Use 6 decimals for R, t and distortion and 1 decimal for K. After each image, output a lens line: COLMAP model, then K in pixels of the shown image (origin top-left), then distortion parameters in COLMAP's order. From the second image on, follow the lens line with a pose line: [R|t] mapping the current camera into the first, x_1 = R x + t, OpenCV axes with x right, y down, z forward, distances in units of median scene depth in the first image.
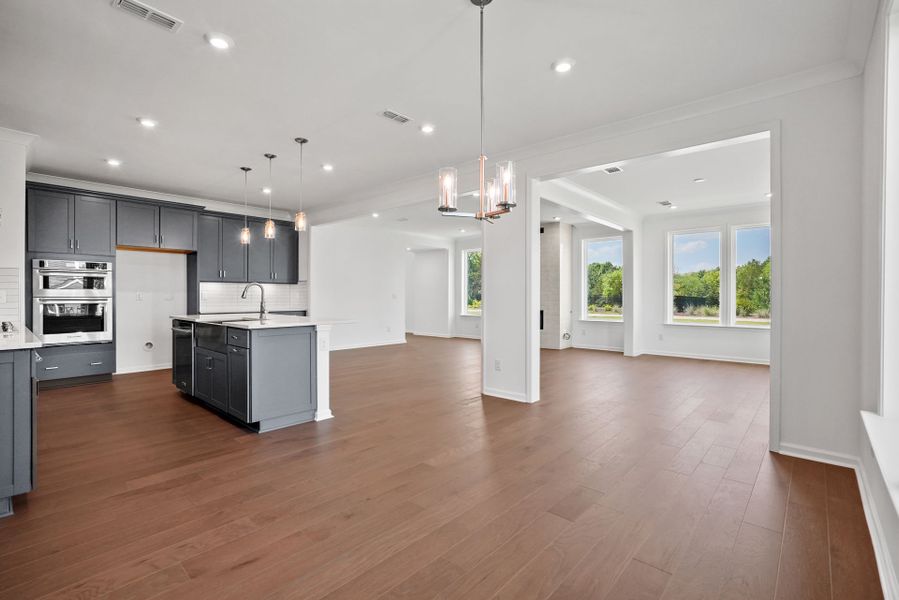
lens RADIAL K [[416.4, 0, 450.3], [0, 416.4, 293.1], [0, 0, 1]] dist [-0.036389, 0.016994]
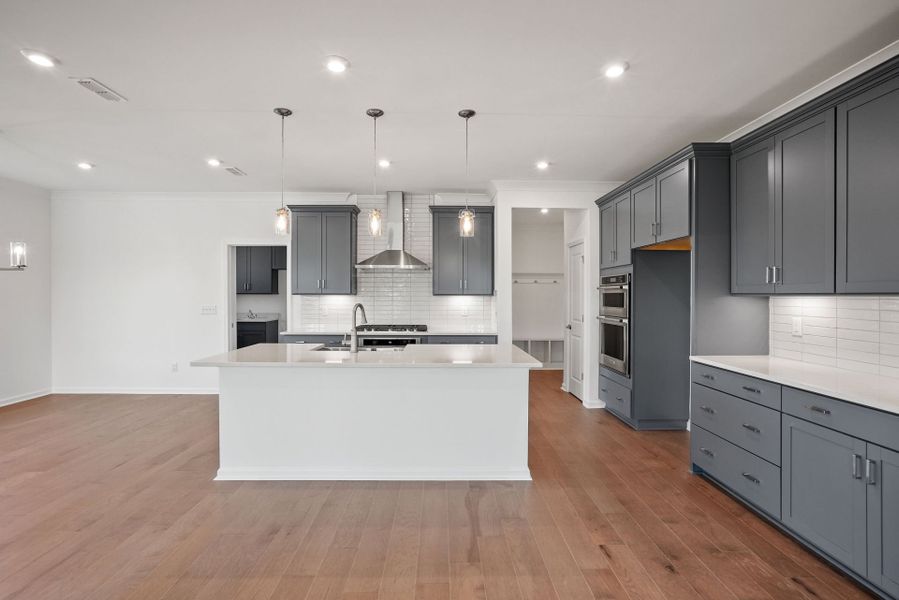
lens RADIAL K [[416.2, 0, 449.9], [0, 416.2, 297.3], [0, 0, 1]] dist [-0.033919, 0.017031]
pose [[-0.726712, 0.000328, -0.686942, -0.077681], [-0.001003, 0.999998, 0.001538, -0.042470], [0.686941, 0.001806, -0.726711, 1.880656]]
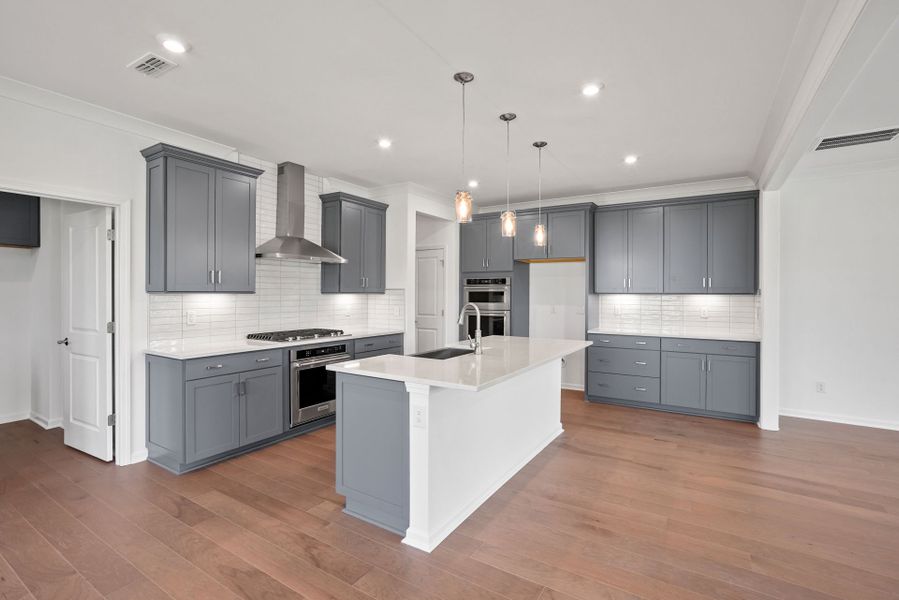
lens RADIAL K [[416.4, 0, 450.3], [0, 416.4, 293.1], [0, 0, 1]] dist [-0.036389, 0.016994]
pose [[0.172556, -0.002438, -0.984997, 0.269214], [0.001282, 0.999997, -0.002251, -0.045506], [0.984999, -0.000875, 0.172558, 0.943634]]
